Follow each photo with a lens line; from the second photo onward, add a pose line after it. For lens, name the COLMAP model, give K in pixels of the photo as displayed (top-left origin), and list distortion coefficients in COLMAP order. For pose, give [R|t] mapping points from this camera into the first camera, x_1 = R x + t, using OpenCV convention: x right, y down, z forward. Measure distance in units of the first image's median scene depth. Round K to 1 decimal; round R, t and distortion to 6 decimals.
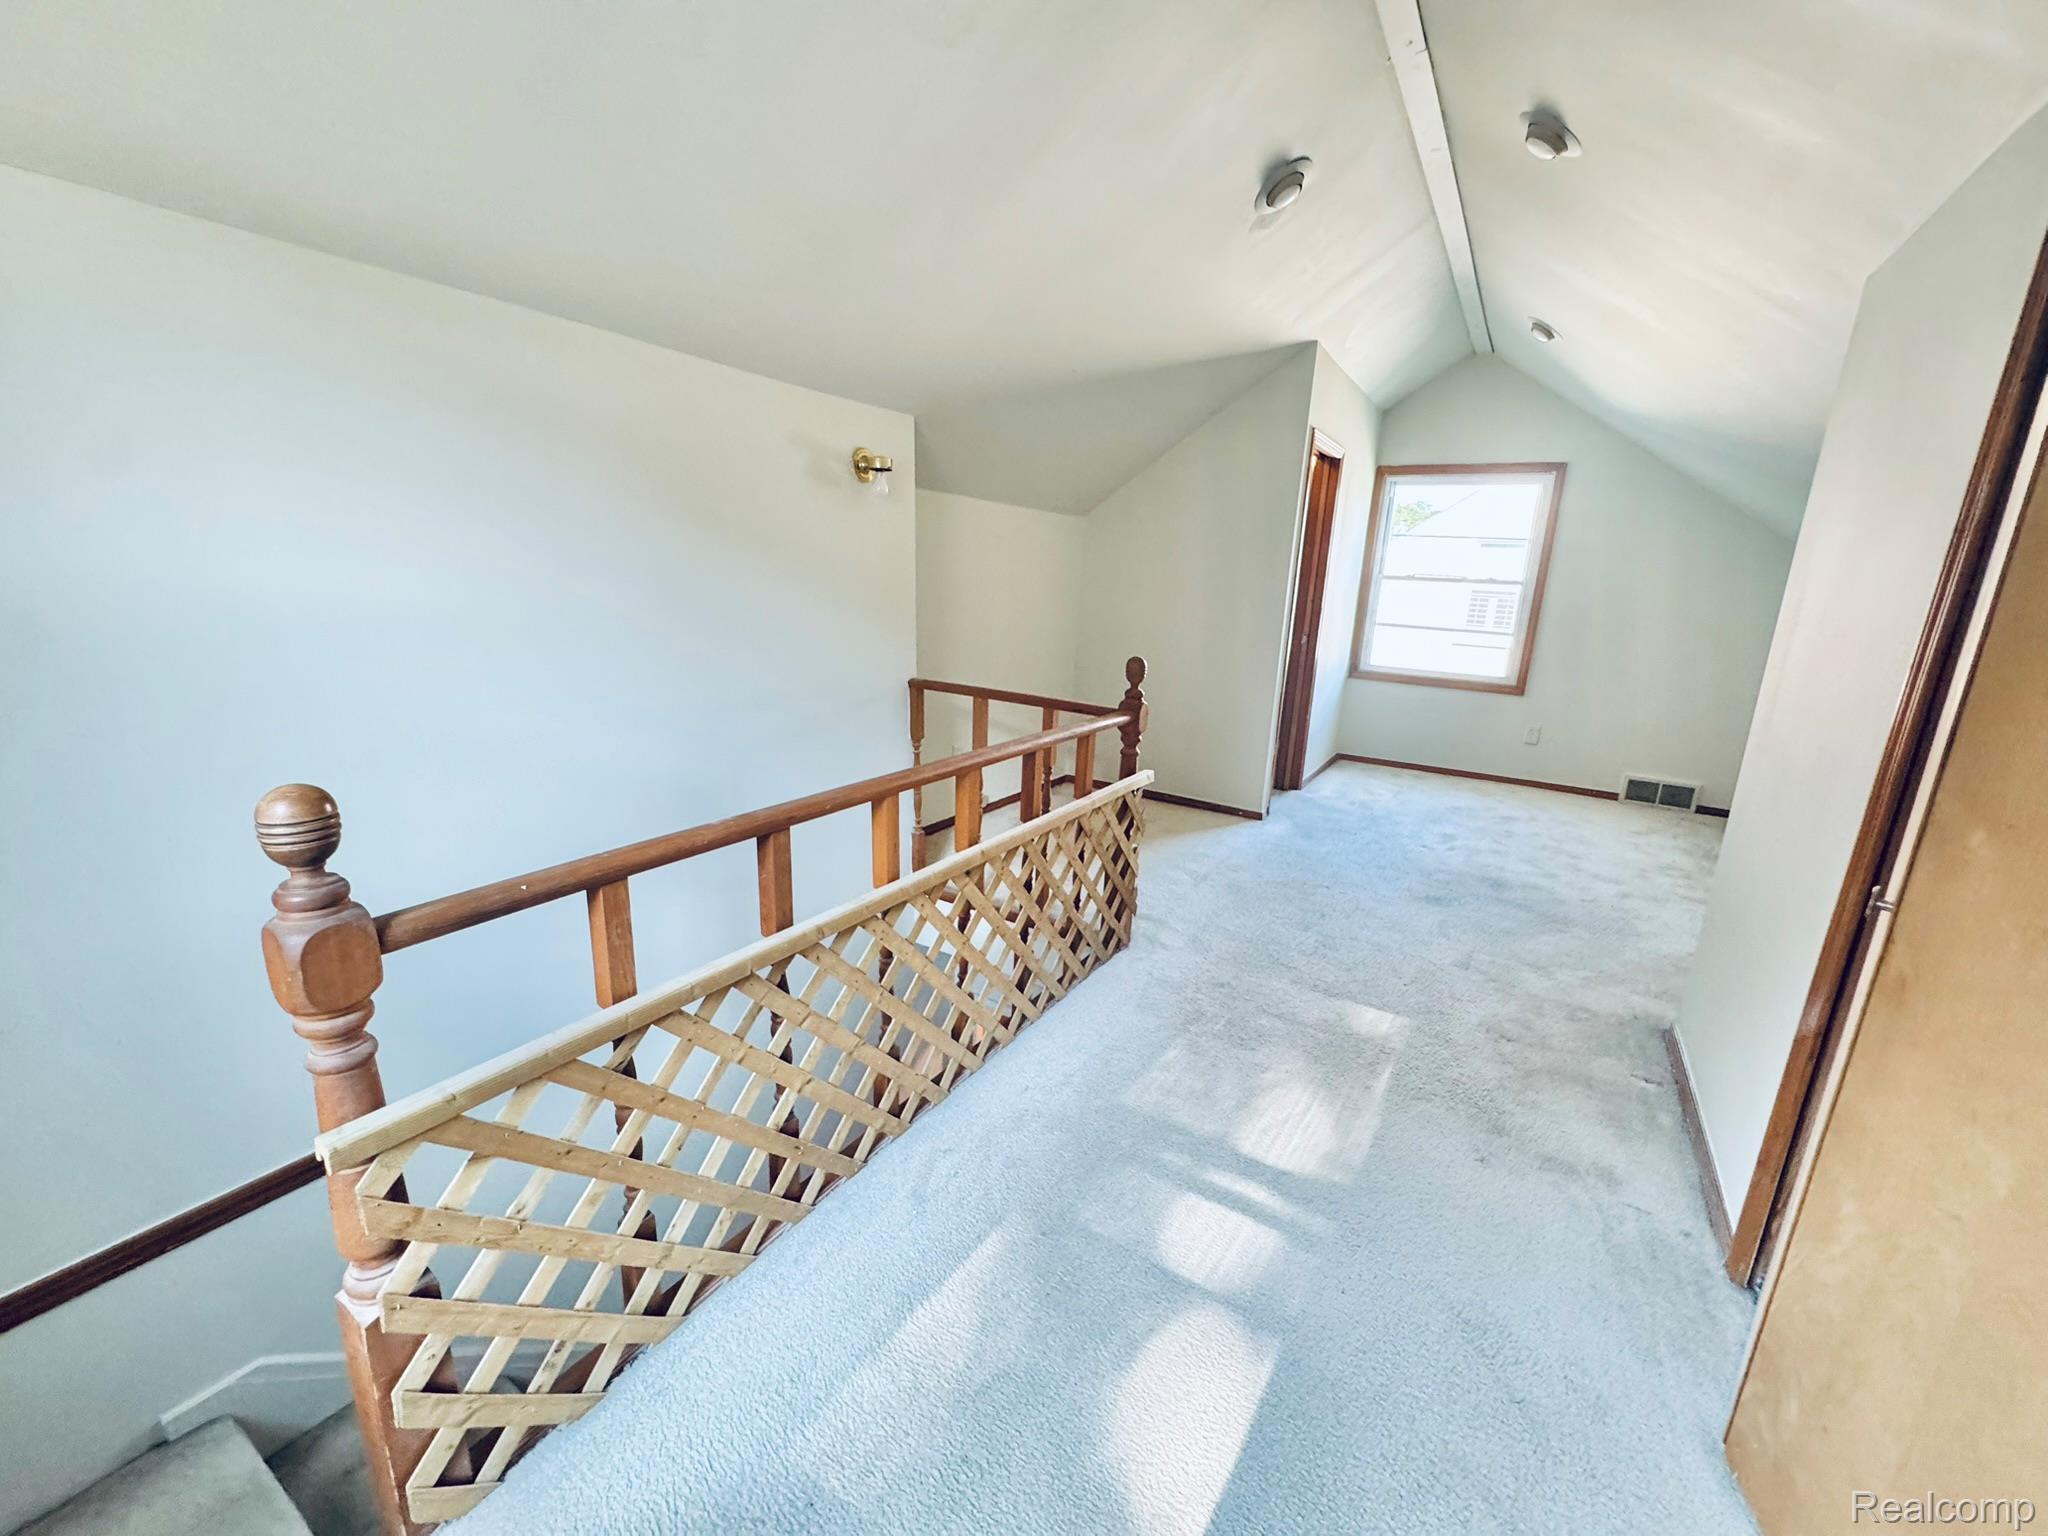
lens RADIAL K [[818.4, 0, 1022.9], [0, 818.4, 767.4], [0, 0, 1]] dist [-0.001459, -0.000539]
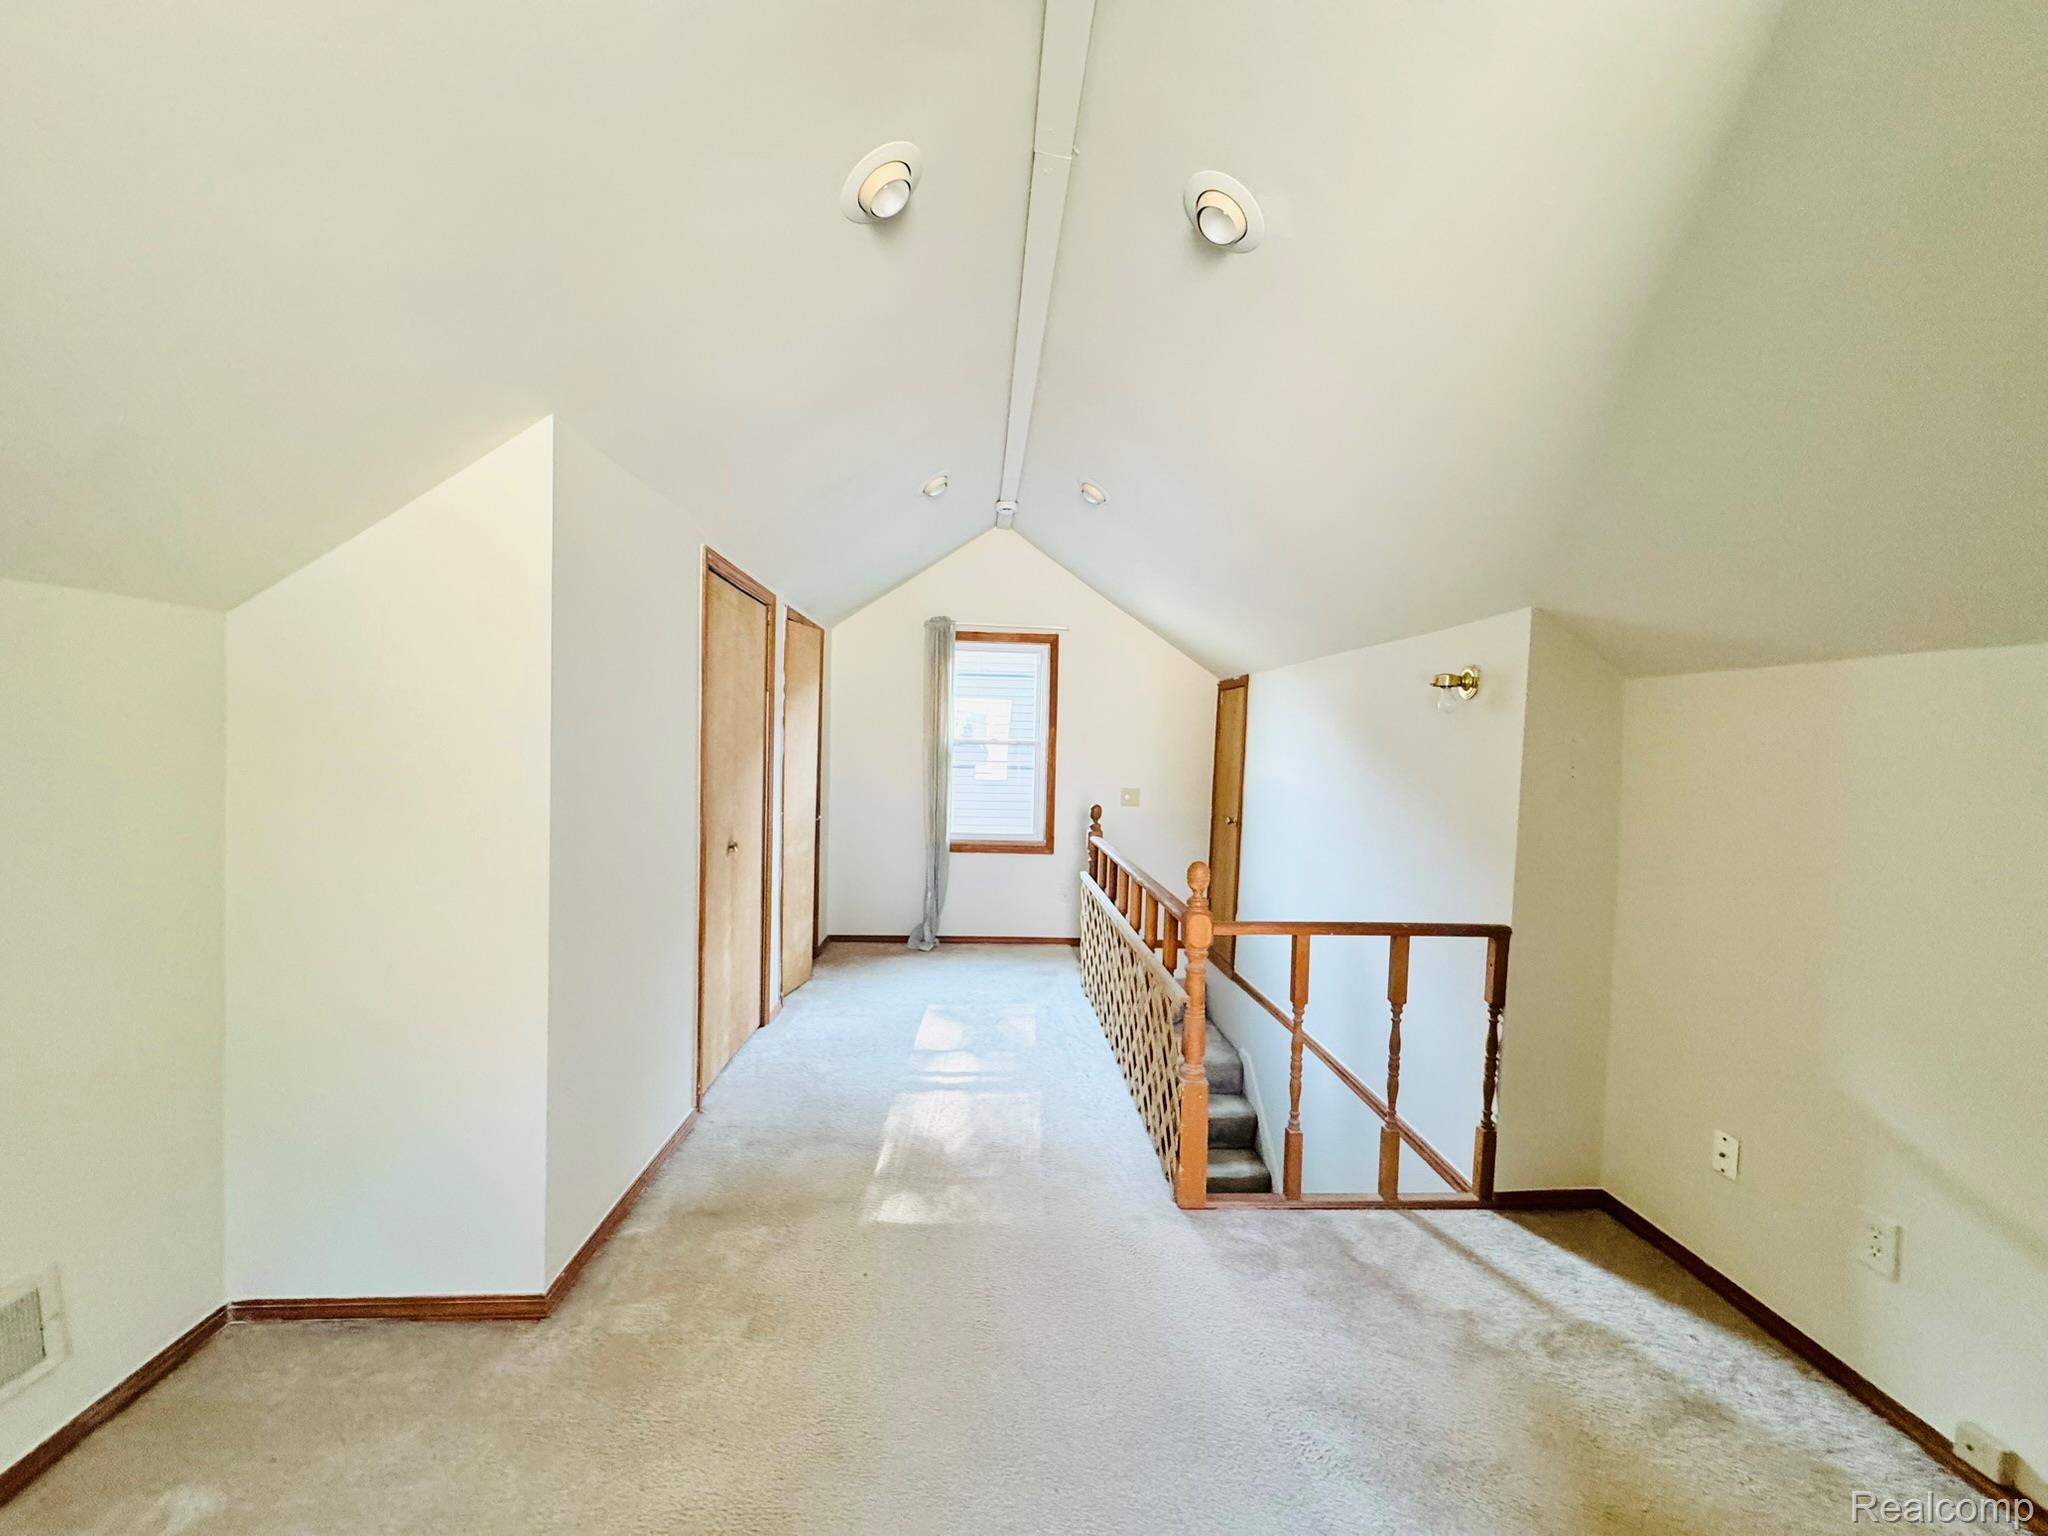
lens RADIAL K [[818.4, 0, 1024.5], [0, 818.4, 769.8], [0, 0, 1]] dist [-0.001459, -0.000539]
pose [[-0.818072, -0.031595, -0.574248, 1.015614], [-0.189653, 0.957458, 0.217500, -0.499757], [0.542946, 0.286838, -0.789261, 1.958657]]
